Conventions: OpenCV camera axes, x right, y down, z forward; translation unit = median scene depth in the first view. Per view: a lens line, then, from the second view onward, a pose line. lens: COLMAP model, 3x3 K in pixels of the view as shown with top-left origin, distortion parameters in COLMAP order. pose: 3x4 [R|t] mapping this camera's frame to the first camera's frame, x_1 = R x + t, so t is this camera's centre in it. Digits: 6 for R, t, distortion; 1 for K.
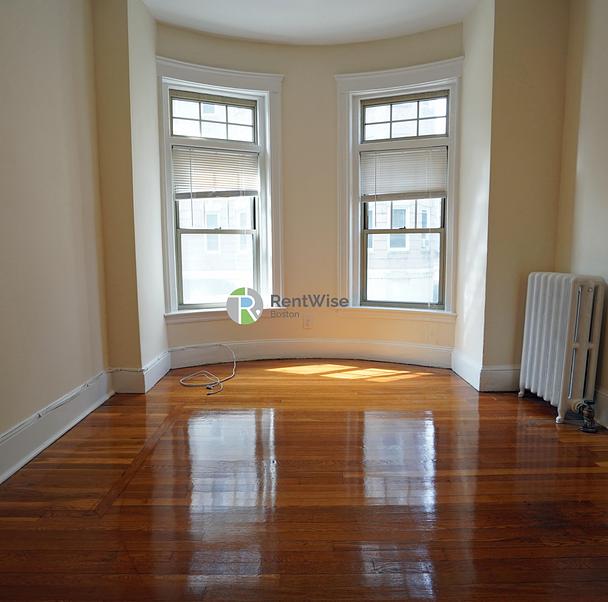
lens RADIAL K [[426.5, 0, 303.8], [0, 426.5, 305.5], [0, 0, 1]] dist [-0.089593, 0.054420]
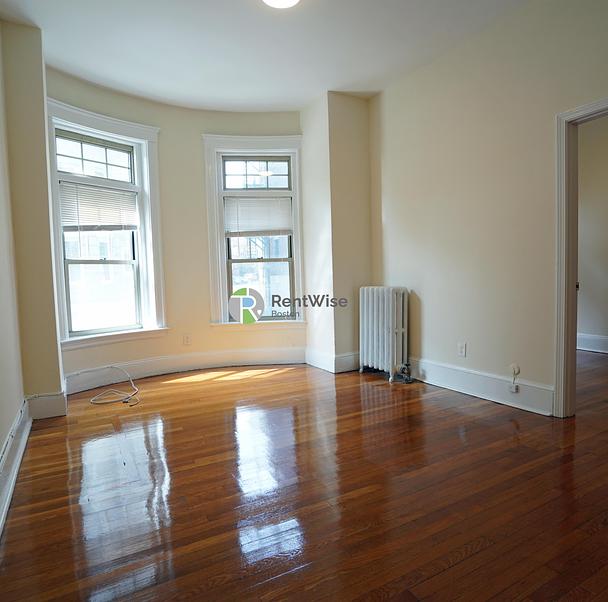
lens RADIAL K [[414.9, 0, 303.8], [0, 414.9, 304.8], [0, 0, 1]] dist [-0.086227, 0.038886]
pose [[0.874711, -0.053549, 0.481678, -0.267992], [0.085580, 0.995325, -0.044759, 0.025173], [-0.477029, 0.080373, 0.875205, -0.147175]]
